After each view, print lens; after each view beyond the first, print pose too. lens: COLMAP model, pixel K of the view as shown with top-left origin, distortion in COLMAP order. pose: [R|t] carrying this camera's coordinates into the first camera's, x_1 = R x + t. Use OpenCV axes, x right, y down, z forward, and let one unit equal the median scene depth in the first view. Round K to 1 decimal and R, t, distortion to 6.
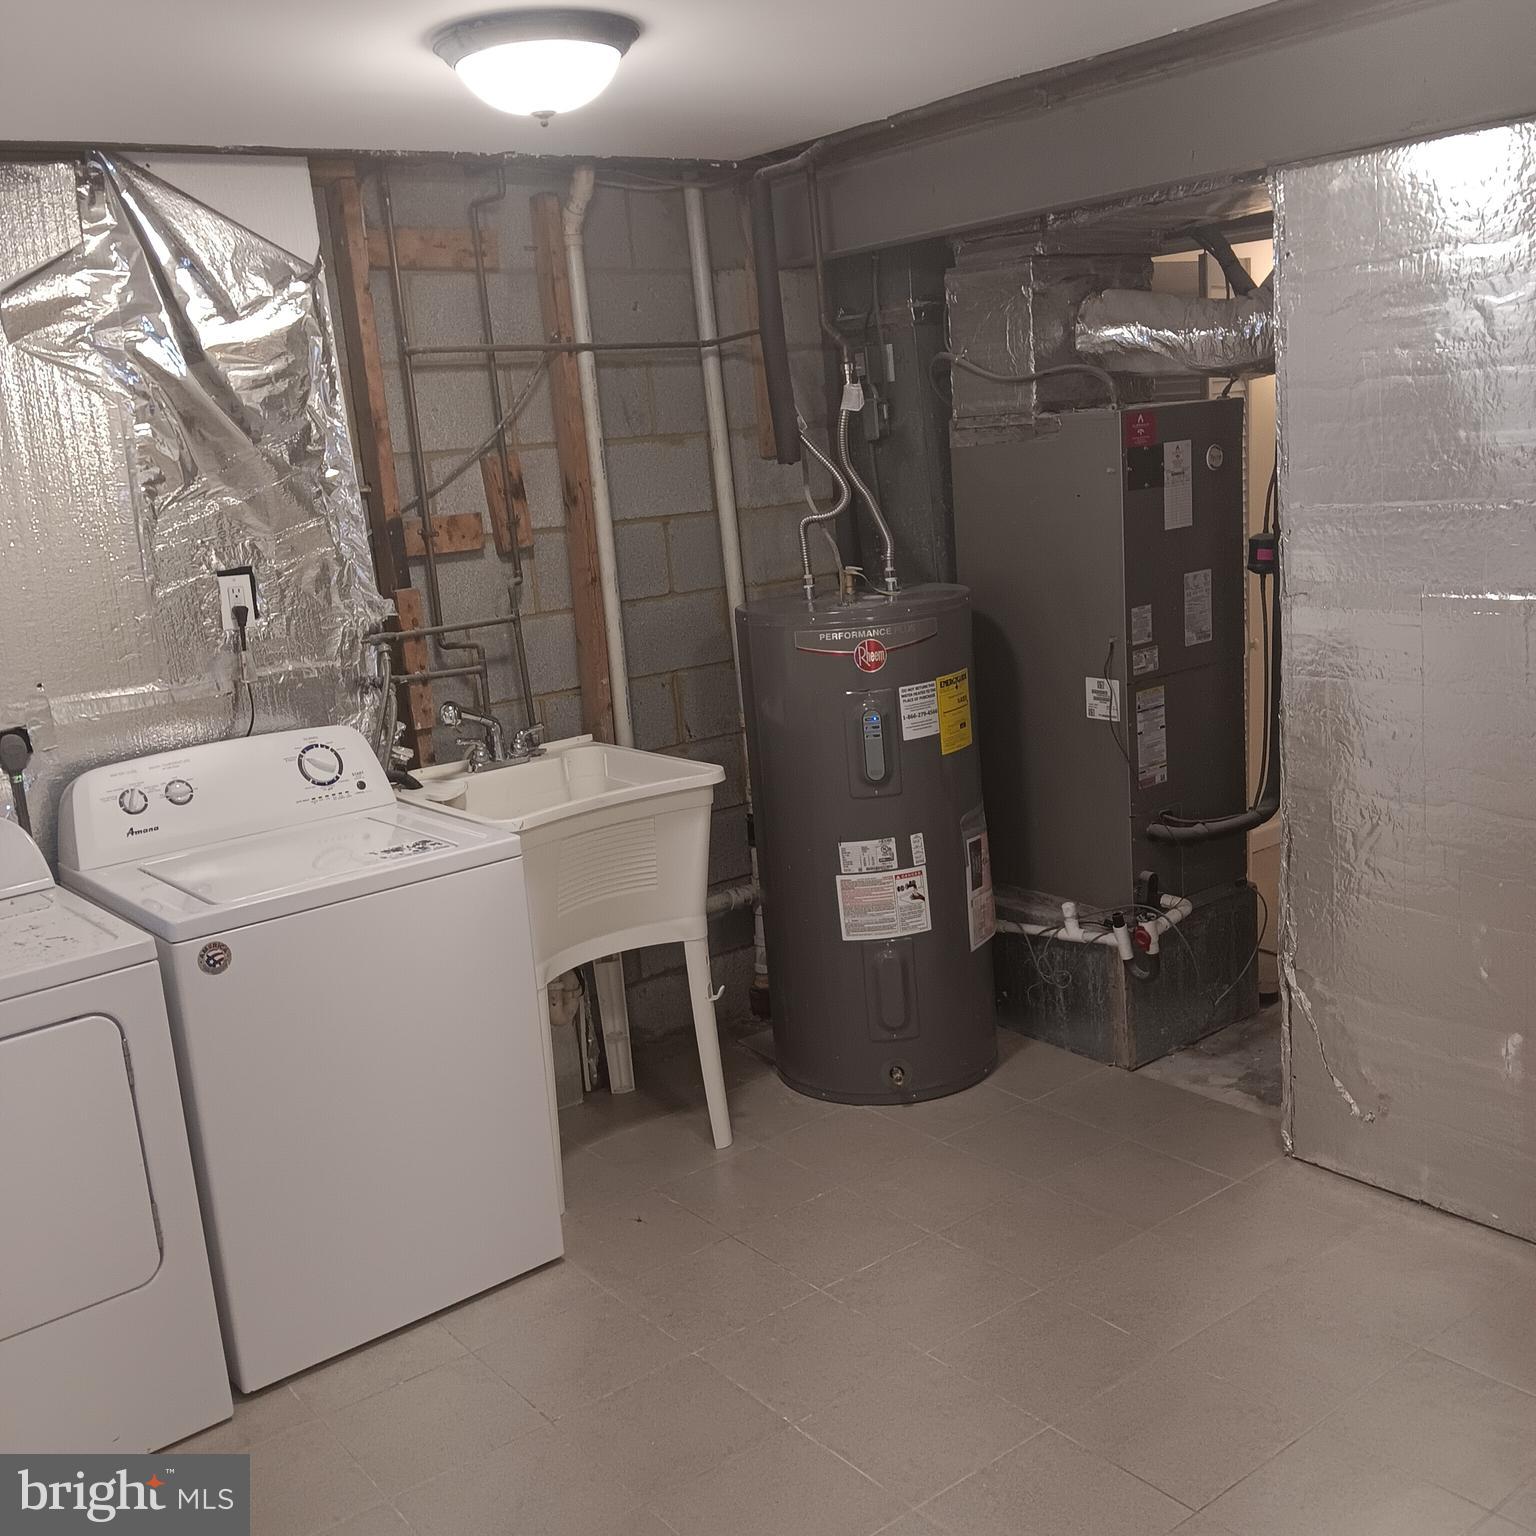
lens RADIAL K [[1616.8, 0, 773.3], [0, 1616.8, 778.1], [0, 0, 1]] dist [0.061440, 0.000000]
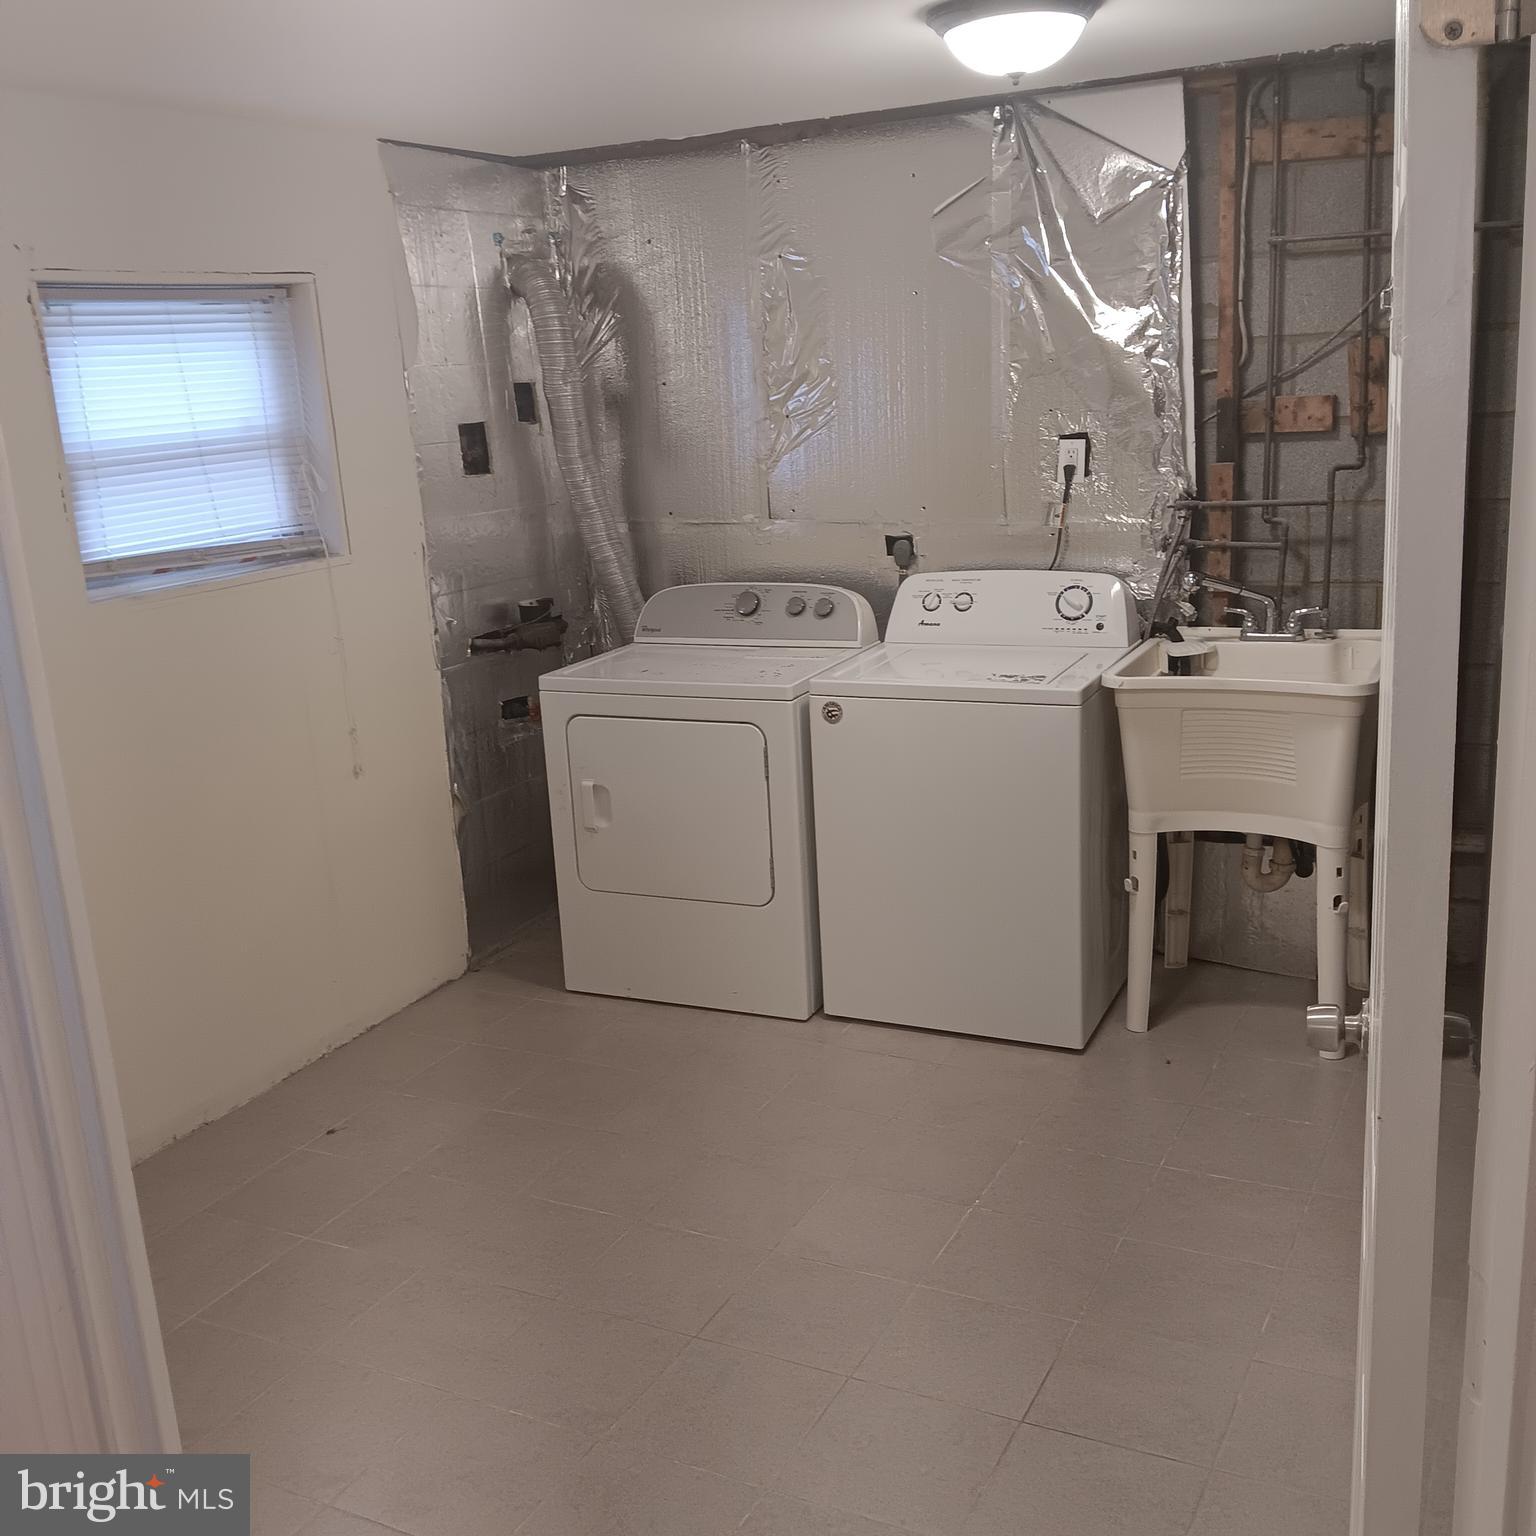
lens RADIAL K [[1616.8, 0, 775.1], [0, 1616.8, 760.2], [0, 0, 1]] dist [0.061440, 0.000000]
pose [[0.442746, 0.265083, -0.856567, 0.665644], [-0.169513, 0.962819, 0.210346, -0.107429], [0.880478, 0.052069, 0.471219, 0.227879]]
